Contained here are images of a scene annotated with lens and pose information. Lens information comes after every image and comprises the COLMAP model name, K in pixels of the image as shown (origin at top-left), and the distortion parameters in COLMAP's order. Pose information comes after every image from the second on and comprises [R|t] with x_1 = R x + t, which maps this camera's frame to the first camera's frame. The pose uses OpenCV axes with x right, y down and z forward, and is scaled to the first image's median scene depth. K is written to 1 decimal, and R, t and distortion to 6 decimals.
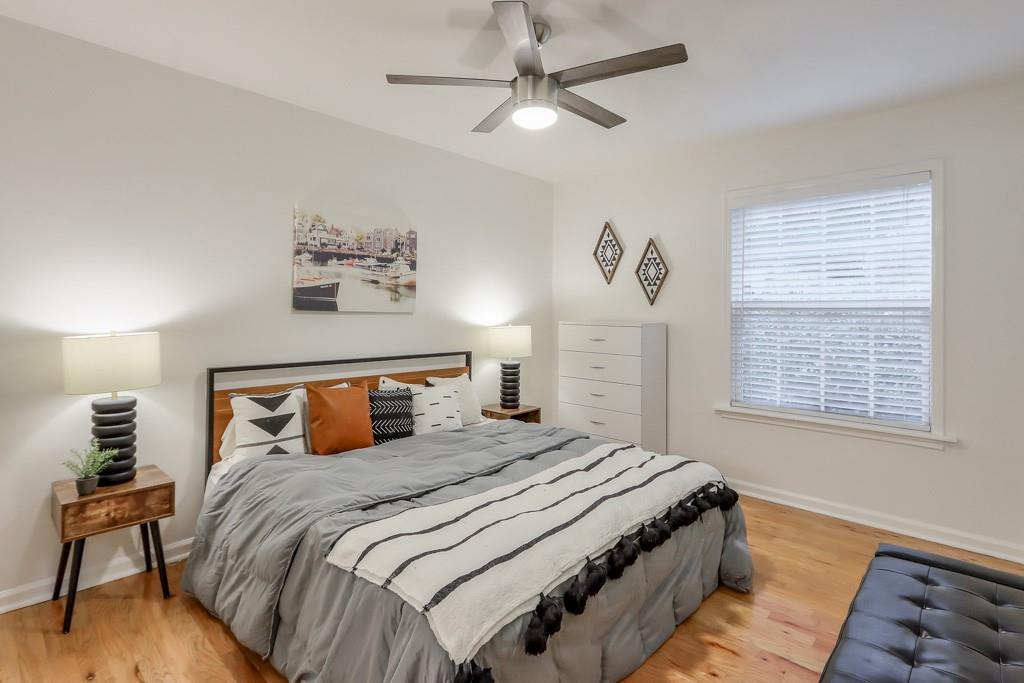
lens RADIAL K [[616.3, 0, 512.4], [0, 616.3, 322.8], [0, 0, 1]] dist [-0.002642, -0.000405]
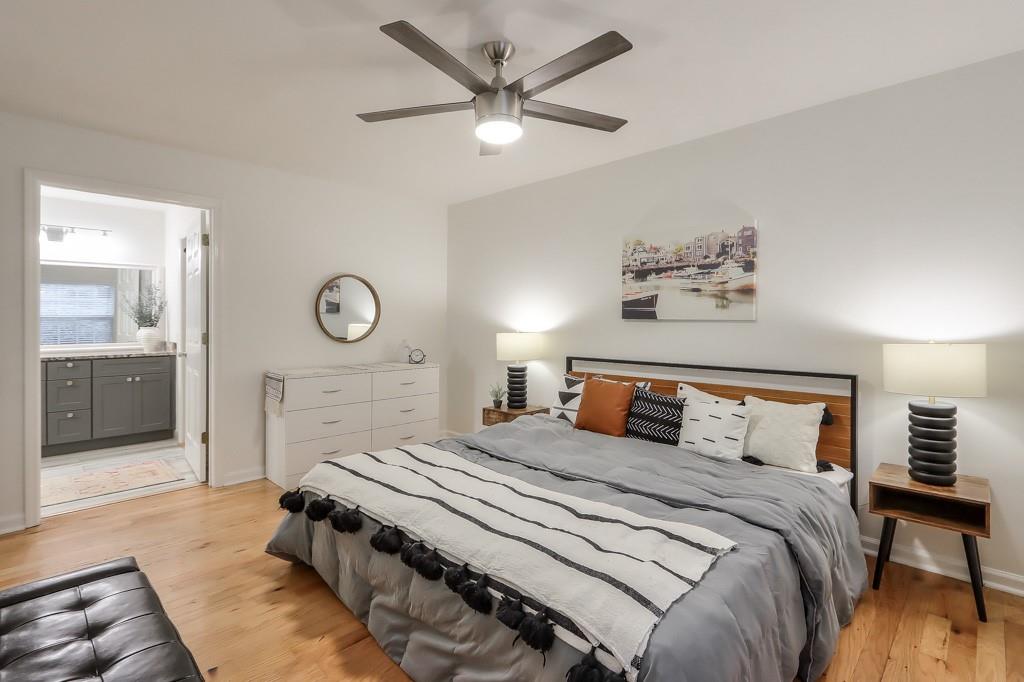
lens RADIAL K [[483.7, 0, 508.1], [0, 483.7, 335.5], [0, 0, 1]] dist [-0.000927, 0.000026]
pose [[-0.118563, 0.021756, -0.992708, 0.605359], [-0.017888, 0.999551, 0.024042, -0.005341], [0.992785, 0.020608, -0.118121, 0.793321]]
